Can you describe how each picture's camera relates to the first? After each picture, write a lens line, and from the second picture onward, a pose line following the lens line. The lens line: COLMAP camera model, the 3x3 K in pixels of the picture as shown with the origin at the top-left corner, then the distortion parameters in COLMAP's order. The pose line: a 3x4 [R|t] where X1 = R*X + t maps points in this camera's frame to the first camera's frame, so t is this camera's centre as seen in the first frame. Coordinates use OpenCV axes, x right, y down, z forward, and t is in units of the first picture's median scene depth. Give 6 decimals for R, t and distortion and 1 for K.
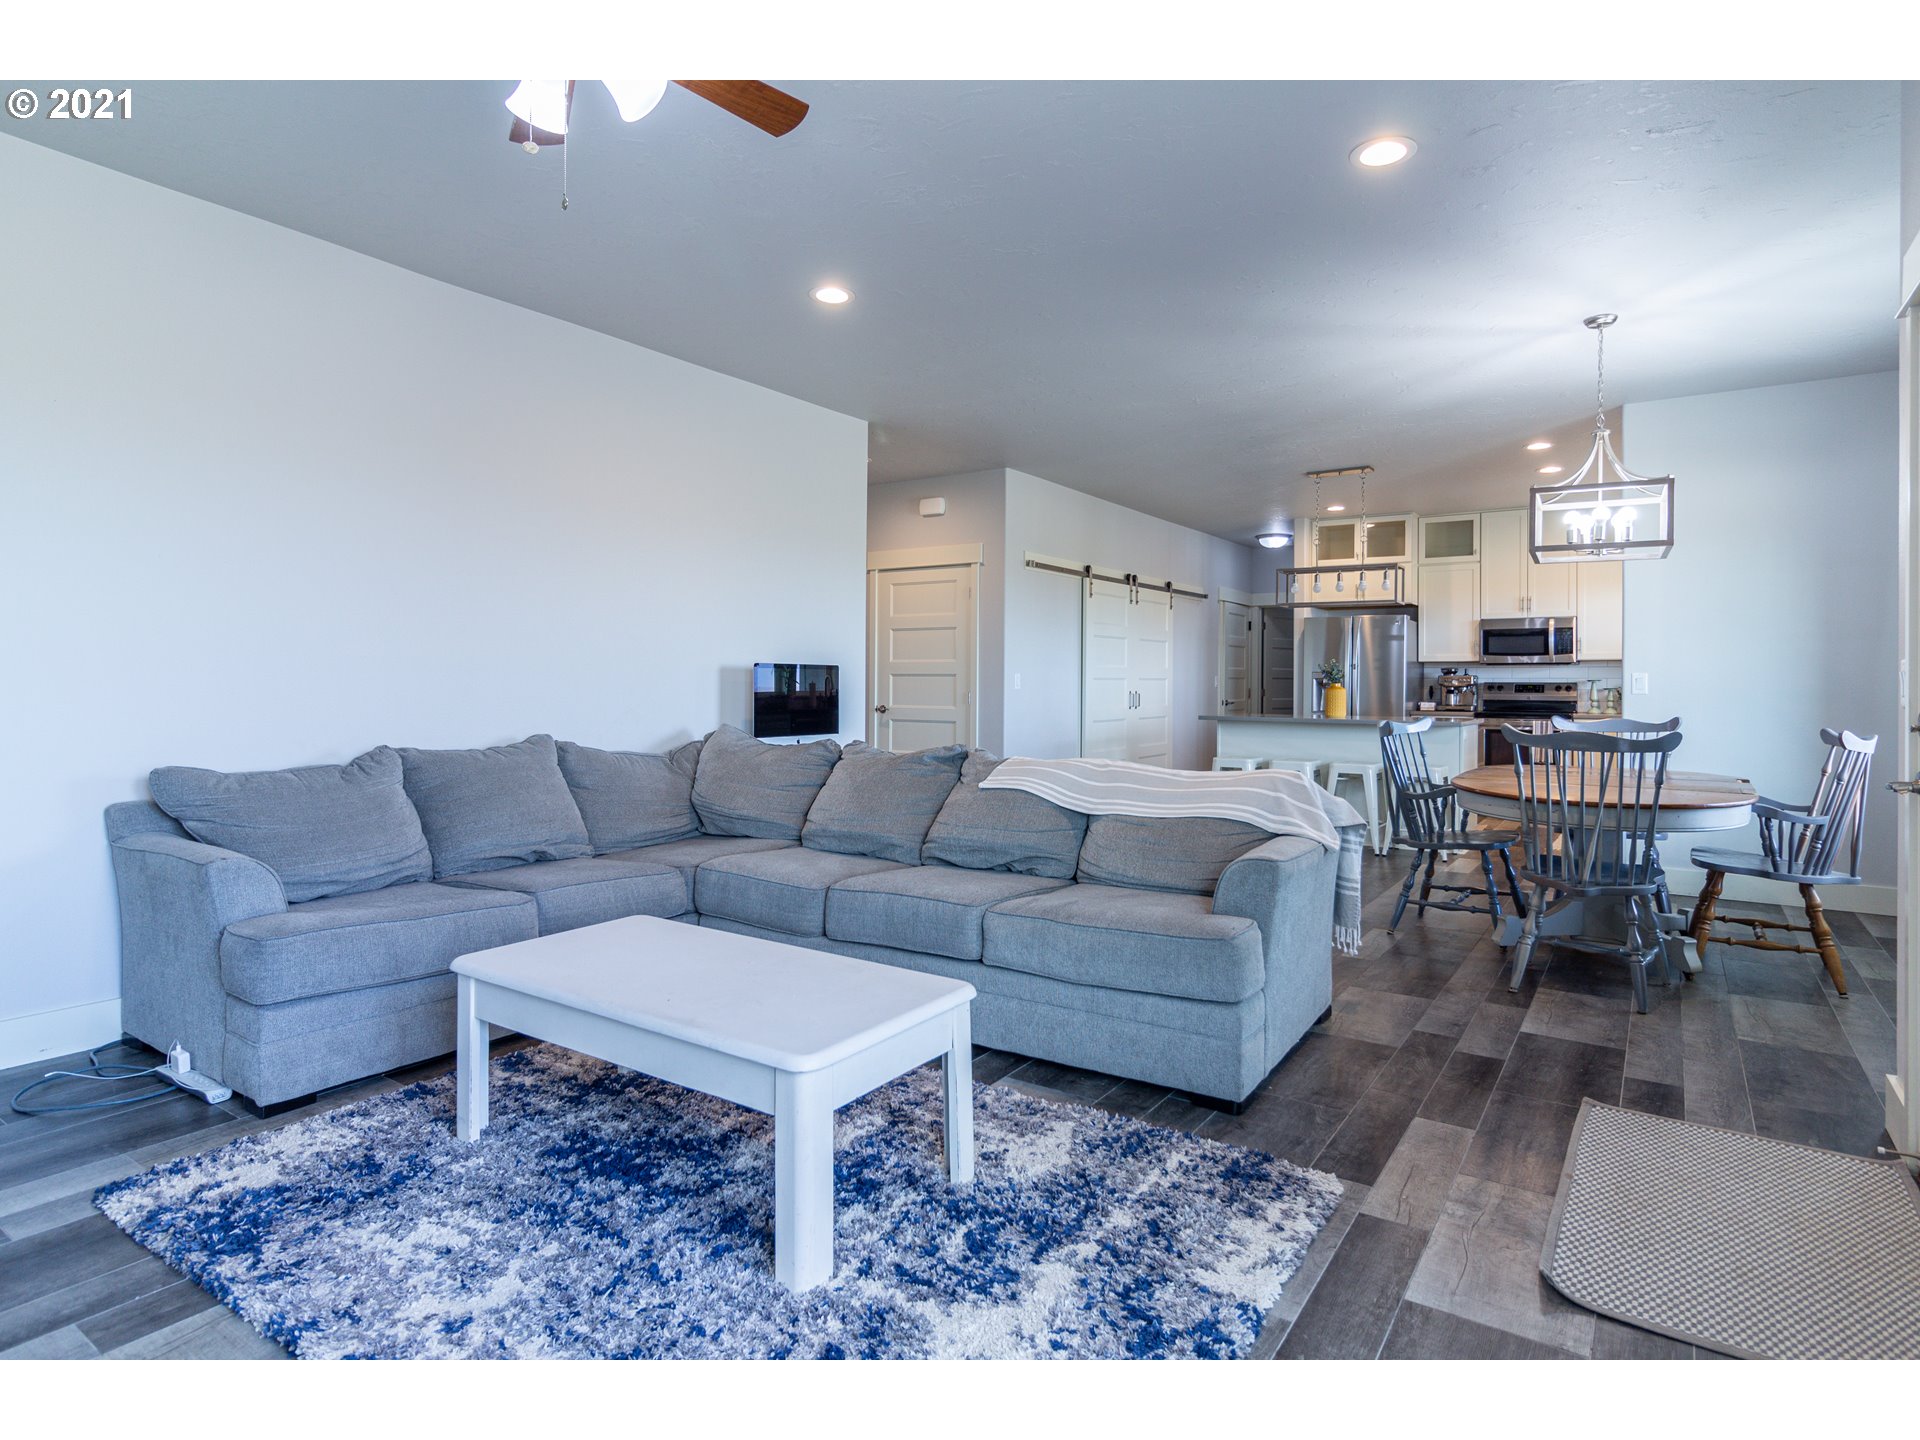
lens RADIAL K [[1017.6, 0, 973.4], [0, 1017.6, 679.7], [0, 0, 1]] dist [0.000151, -0.001401]
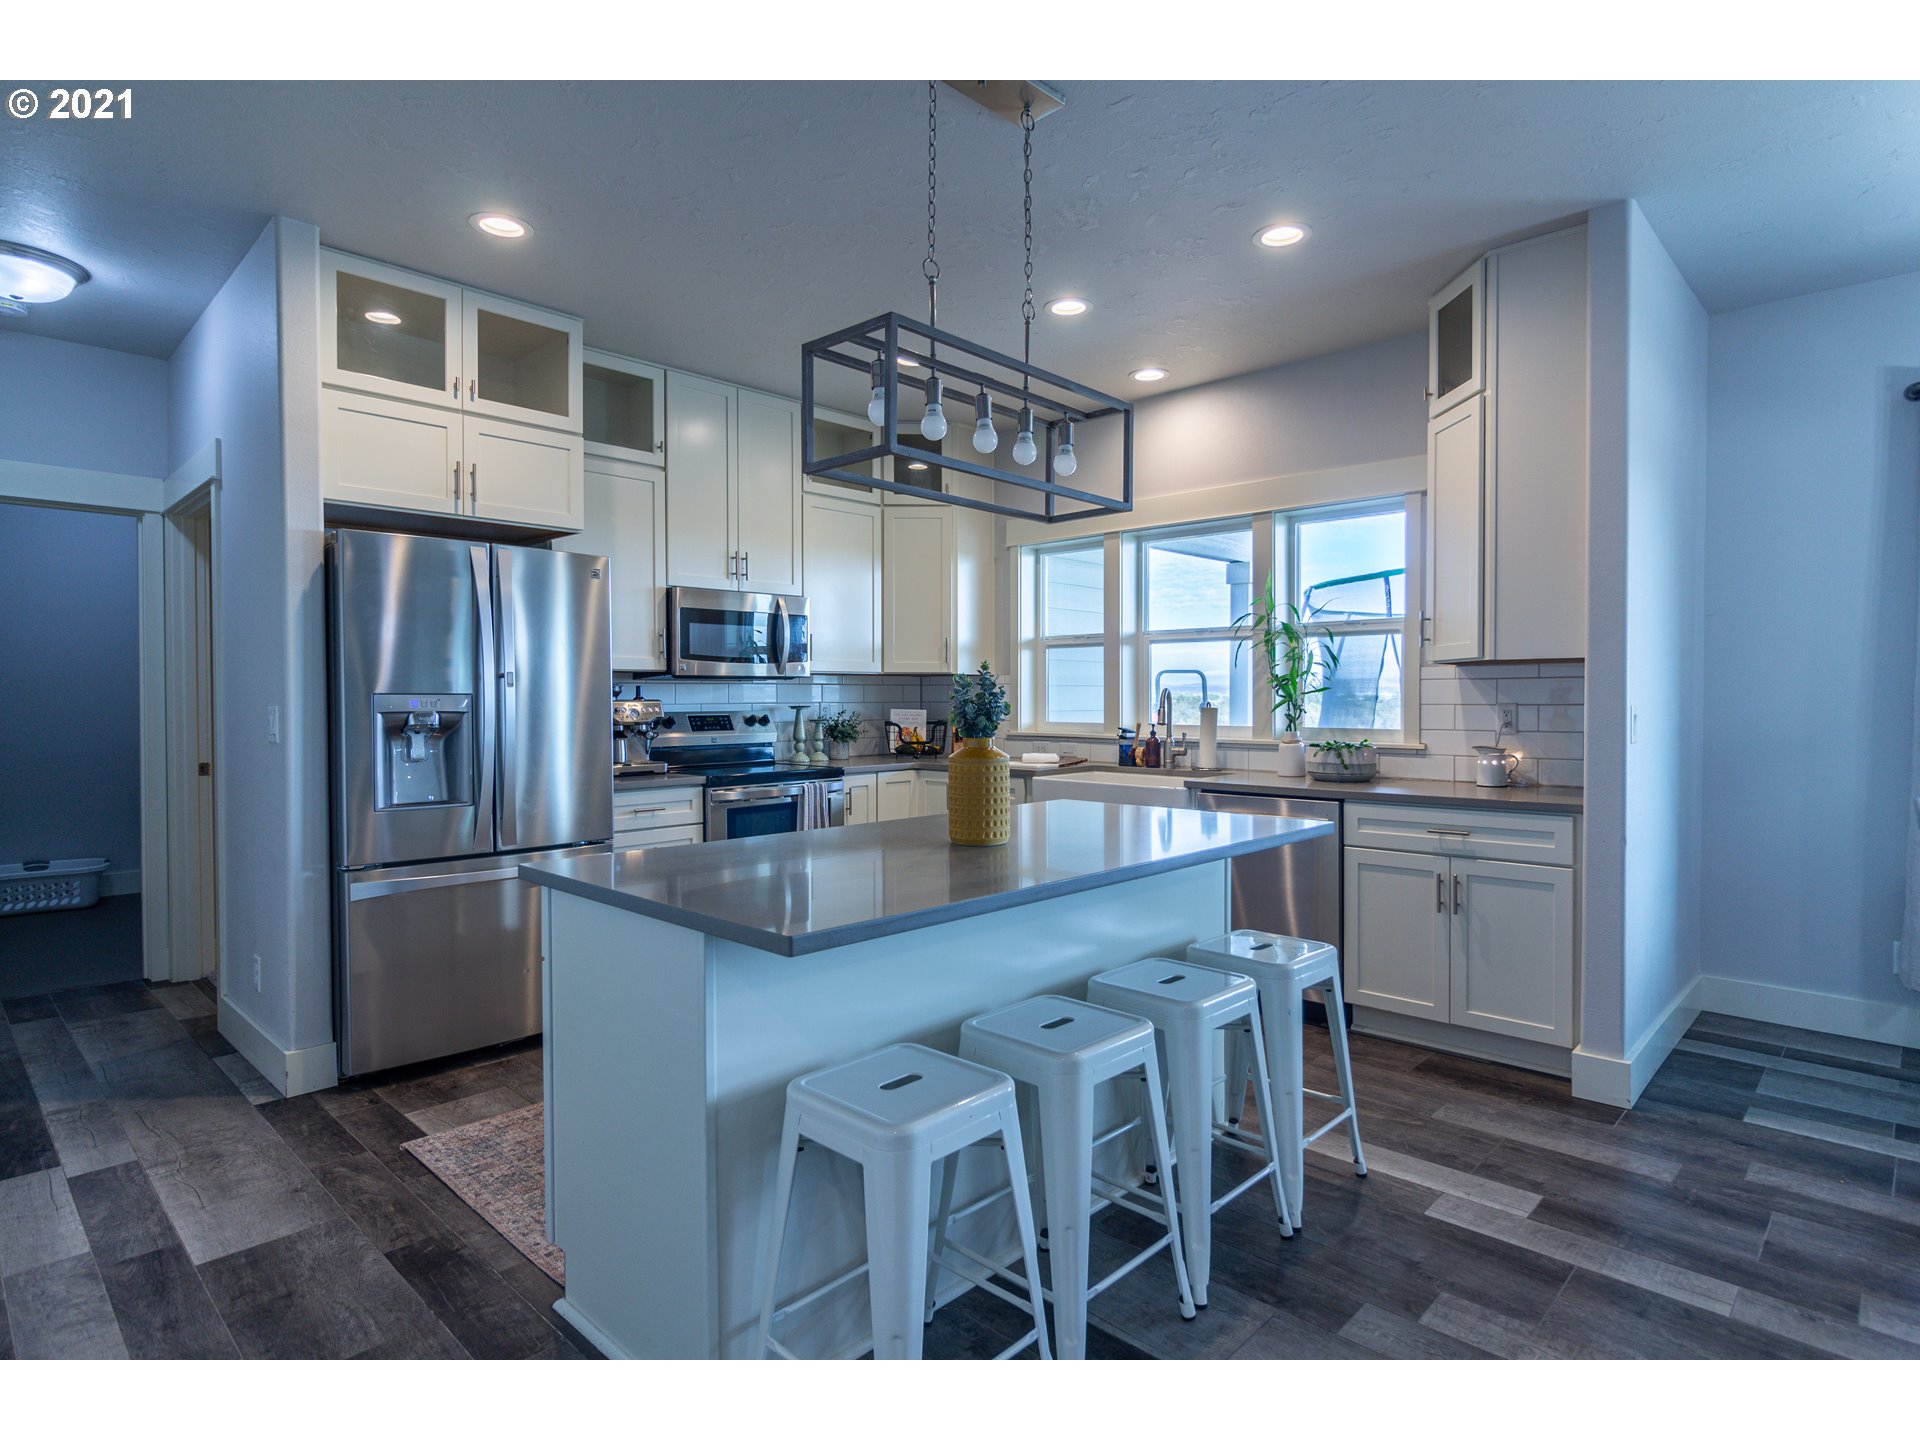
lens RADIAL K [[1017.6, 0, 988.1], [0, 1017.6, 724.6], [0, 0, 1]] dist [0.000151, -0.001401]
pose [[0.155956, -0.035269, 0.987134, 0.032167], [-0.001332, 0.999354, 0.035916, -0.010091], [-0.987763, -0.006916, 0.155809, 0.760097]]
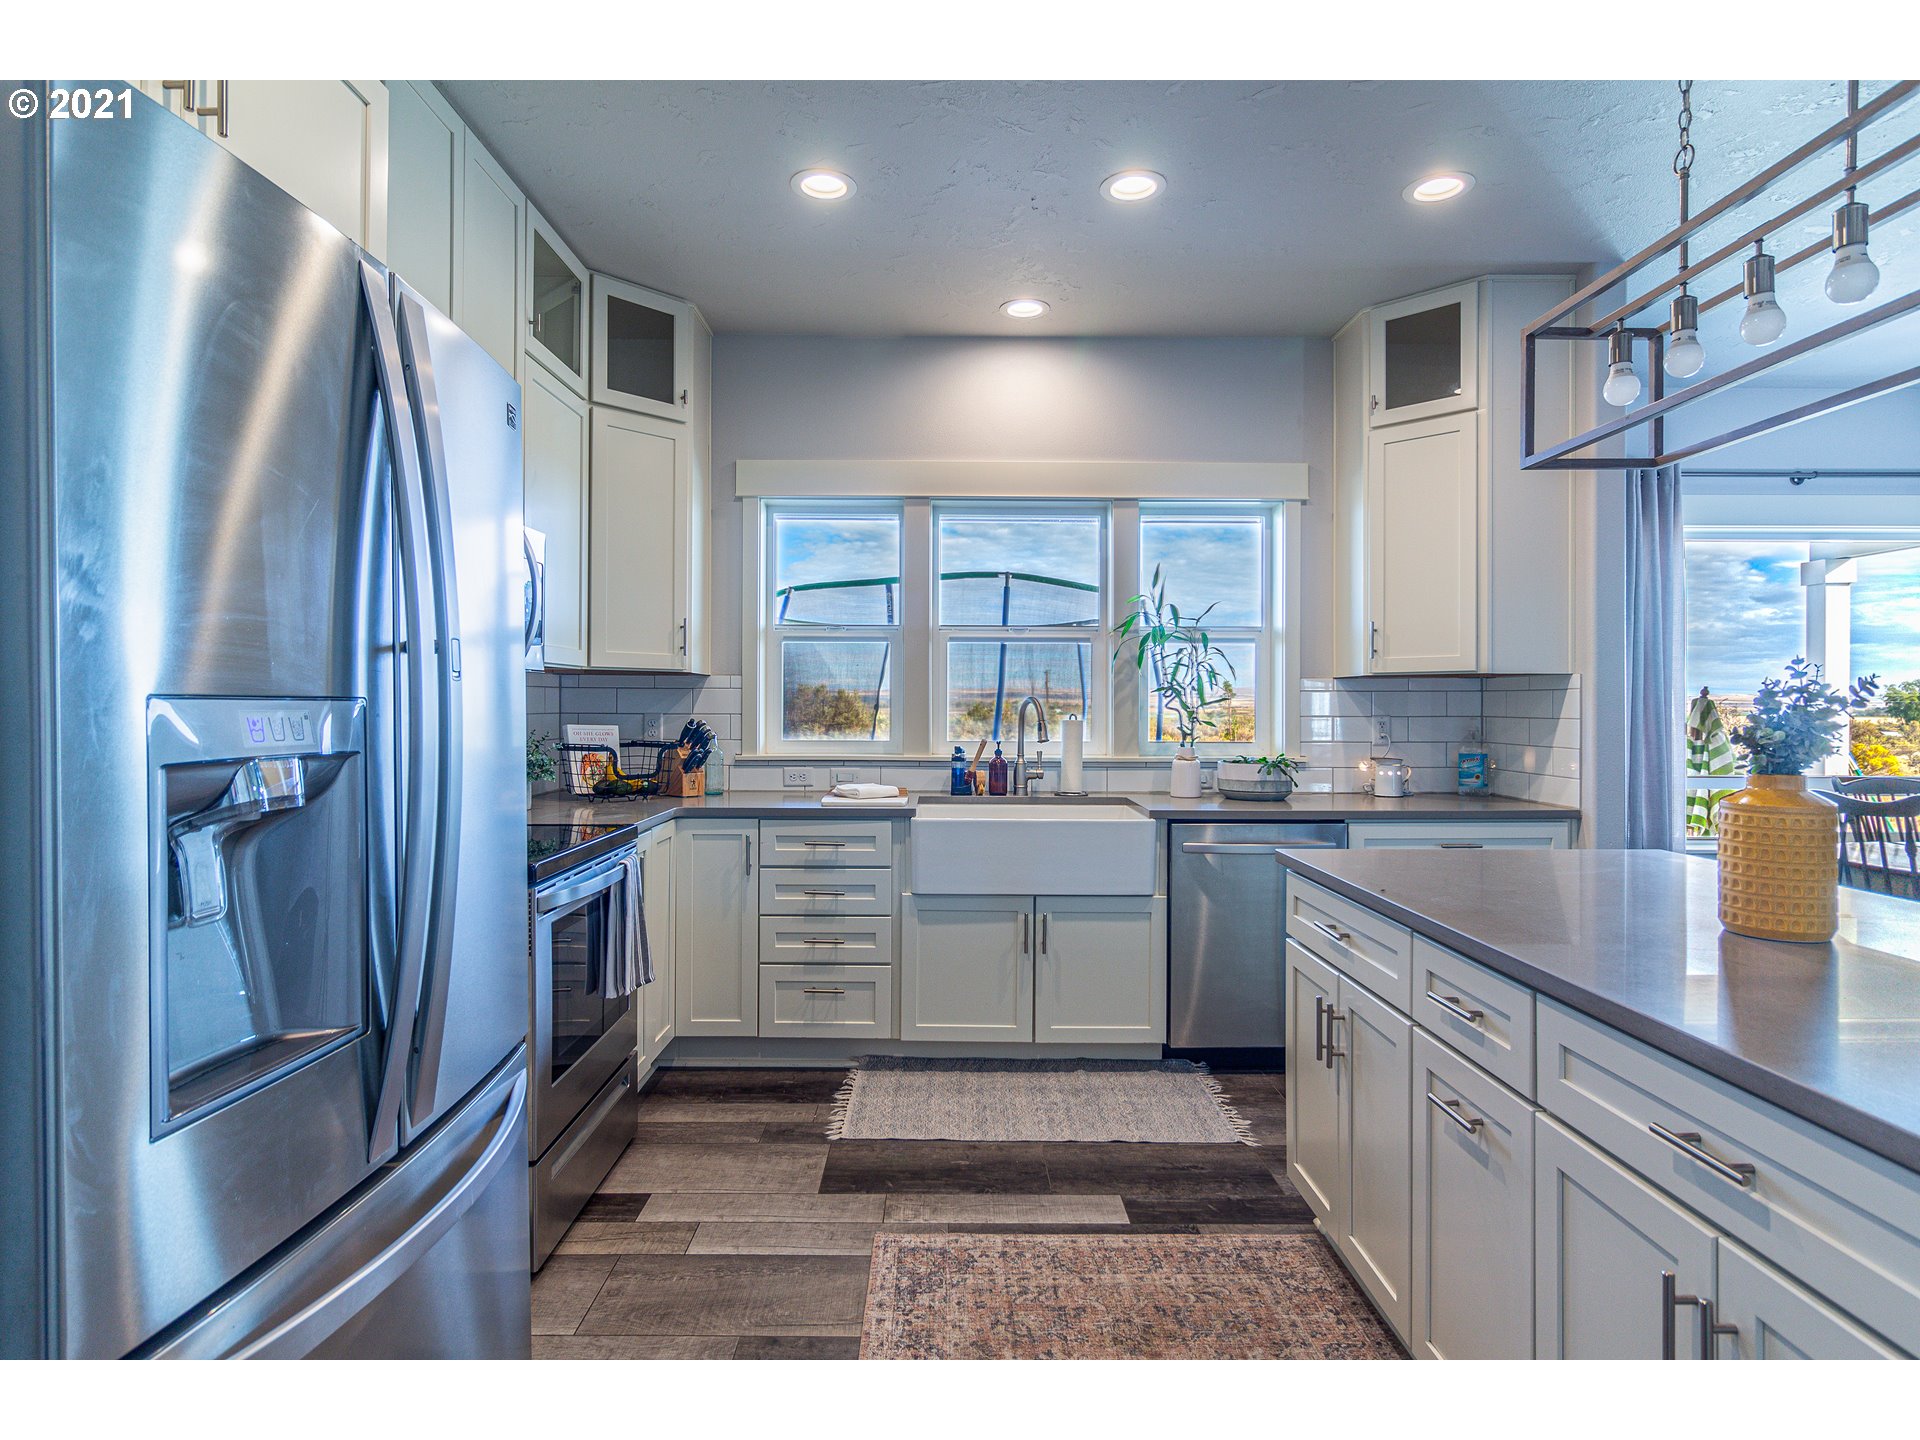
lens RADIAL K [[1017.6, 0, 973.8], [0, 1017.6, 705.9], [0, 0, 1]] dist [0.000151, -0.001401]
pose [[-0.570053, -0.010294, 0.821544, 0.223069], [-0.011100, 0.999927, 0.004827, -0.008220], [-0.821533, -0.006367, -0.570125, 1.007942]]
